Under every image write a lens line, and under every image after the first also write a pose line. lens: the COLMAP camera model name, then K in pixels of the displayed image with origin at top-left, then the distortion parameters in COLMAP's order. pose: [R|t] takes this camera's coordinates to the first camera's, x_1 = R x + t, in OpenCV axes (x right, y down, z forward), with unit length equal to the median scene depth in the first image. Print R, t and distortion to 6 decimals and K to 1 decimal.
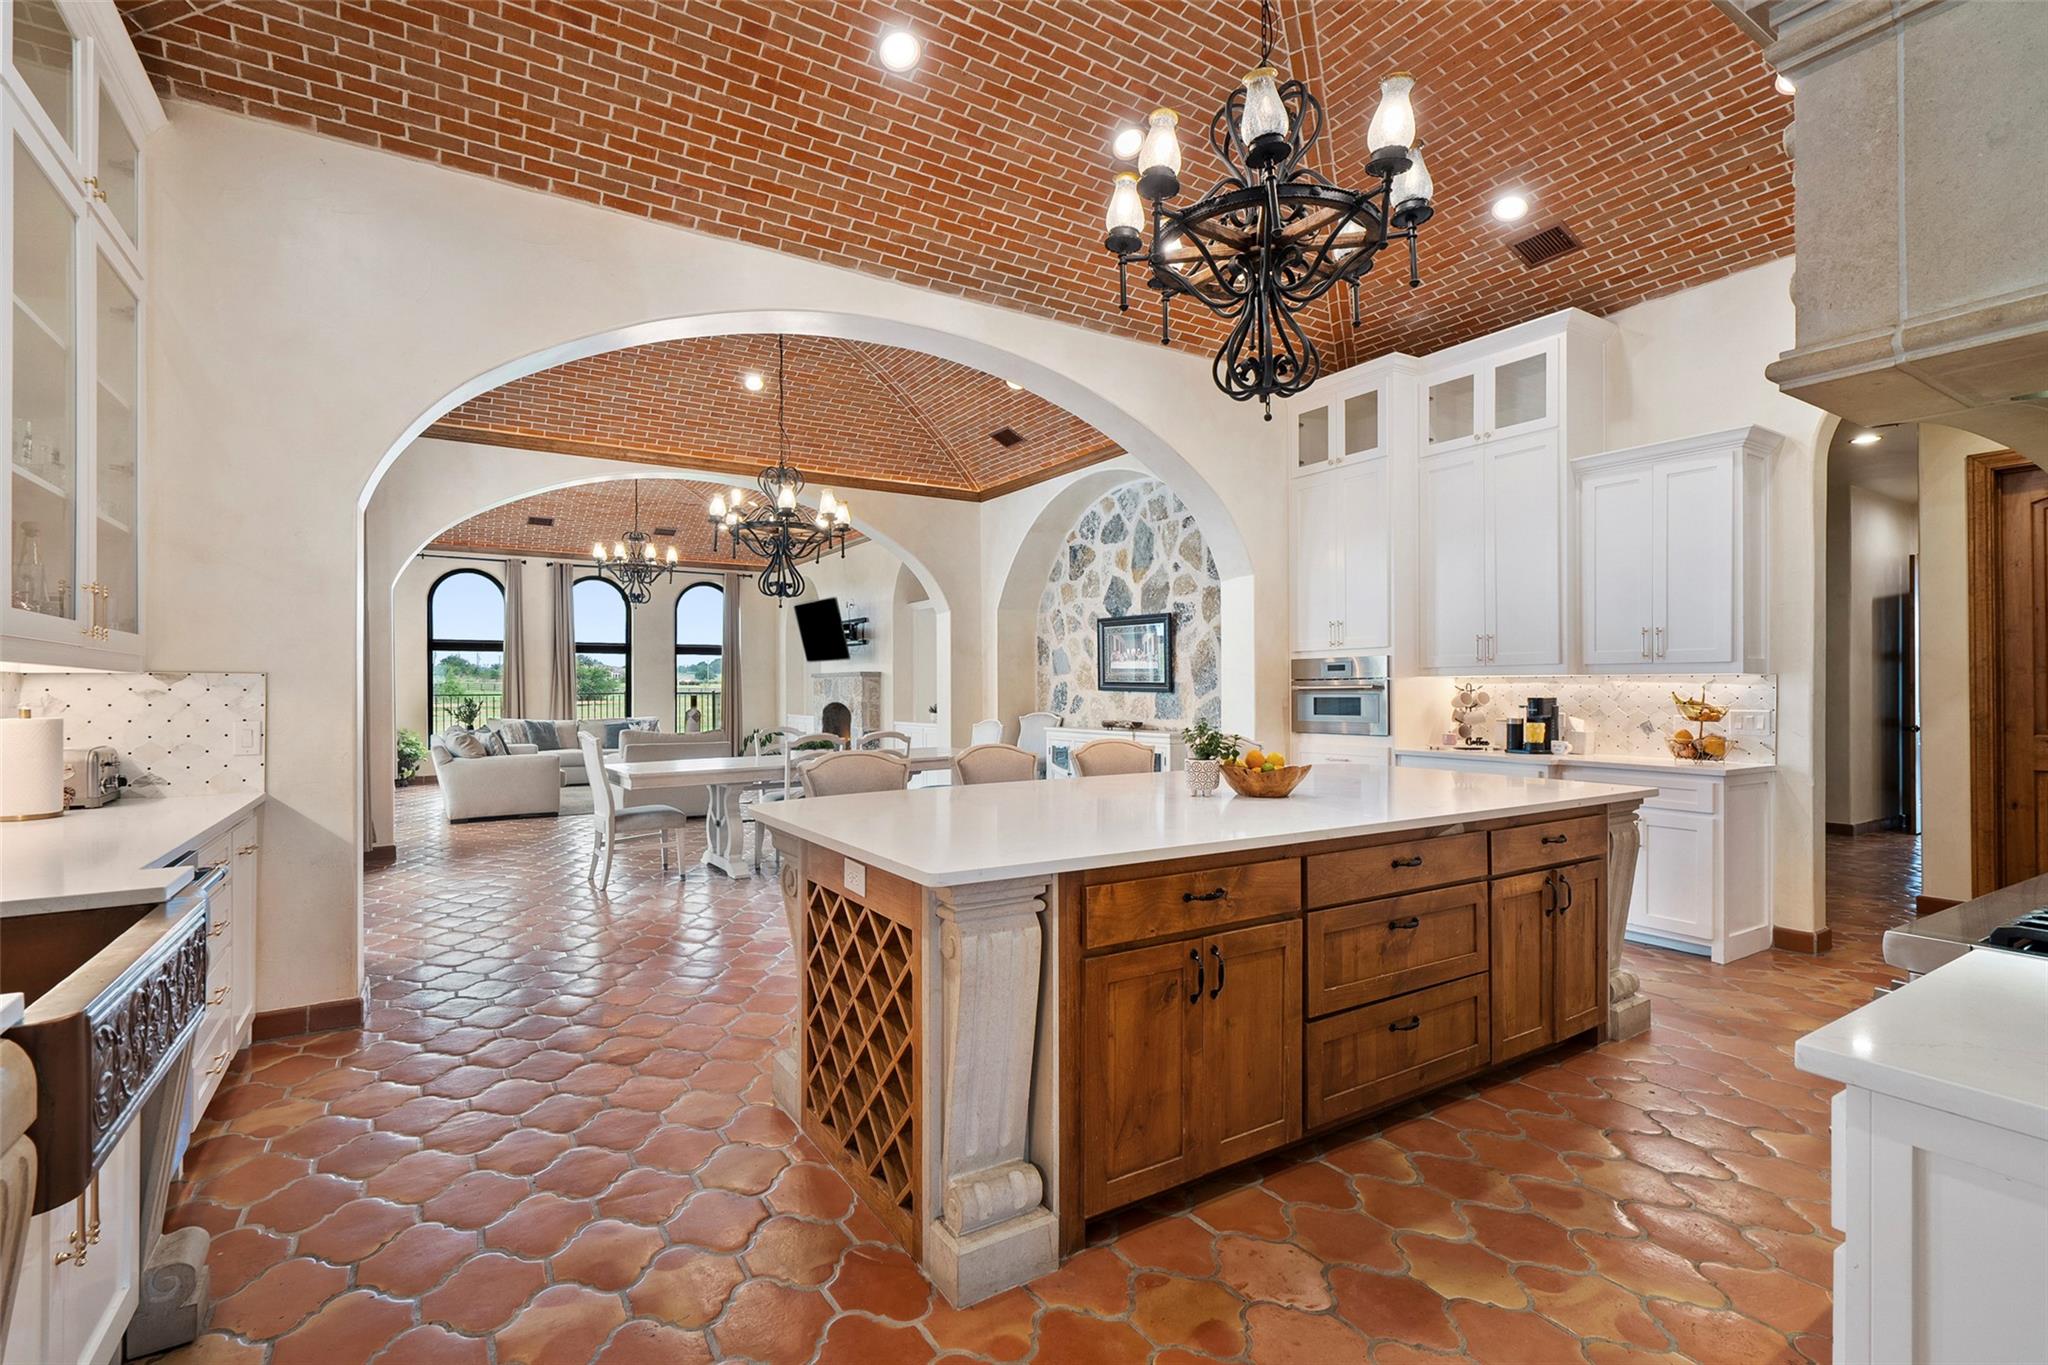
lens RADIAL K [[935.4, 0, 1017.8], [0, 935.4, 684.7], [0, 0, 1]] dist [0.003519, -0.000799]
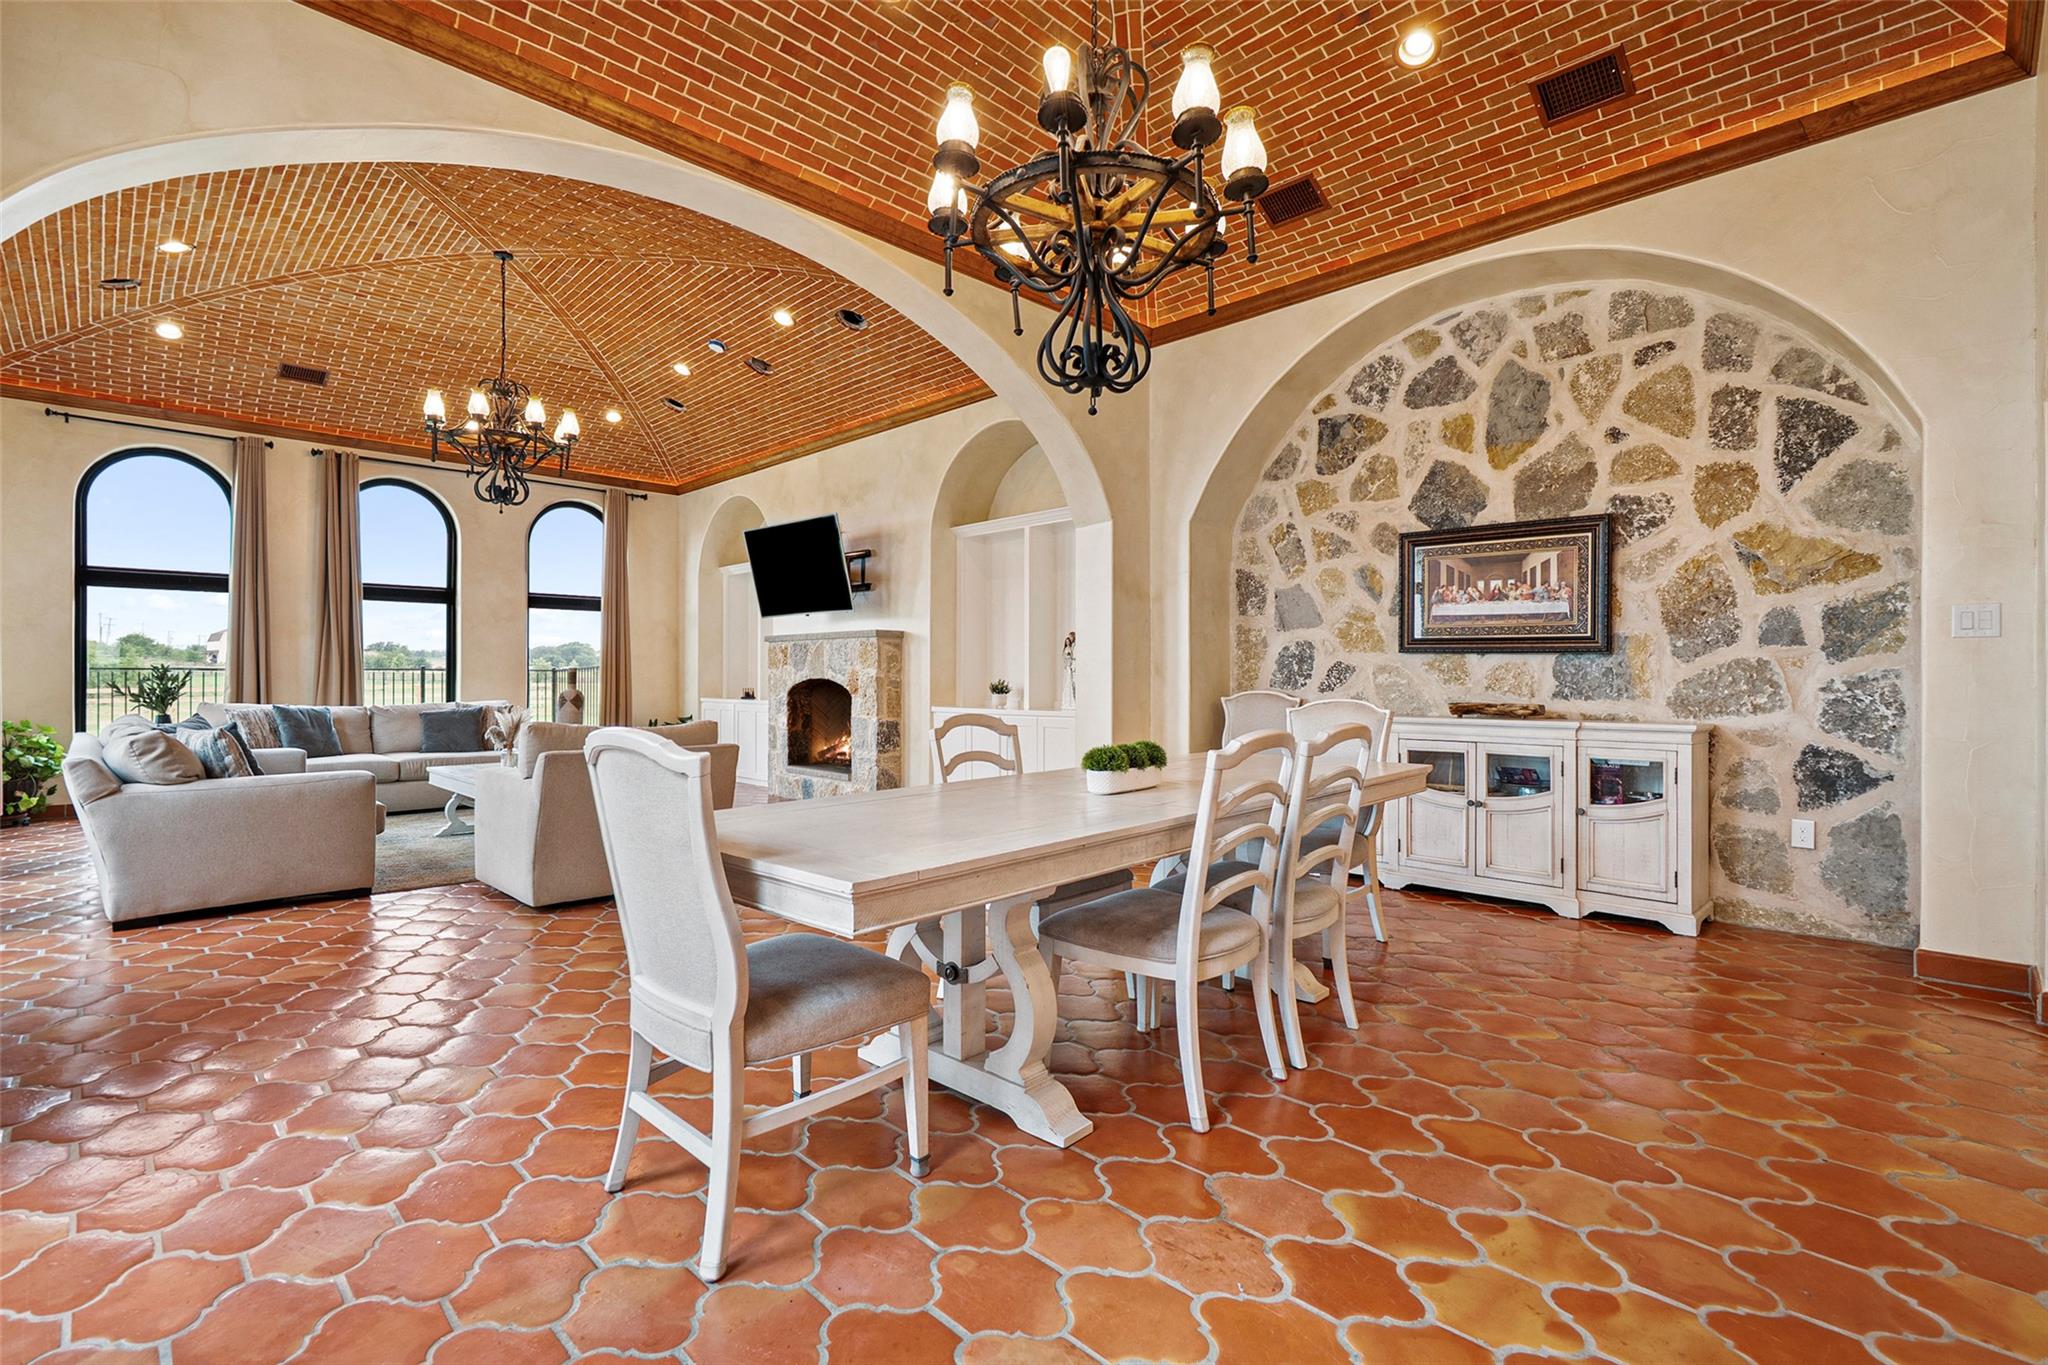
lens RADIAL K [[935.4, 0, 1034.3], [0, 935.4, 676.2], [0, 0, 1]] dist [0.003519, -0.000799]
pose [[0.975588, 0.006859, 0.219503, -0.265121], [-0.007282, 0.999973, 0.001119, 0.021318], [-0.219490, -0.002690, 0.975611, 0.449275]]
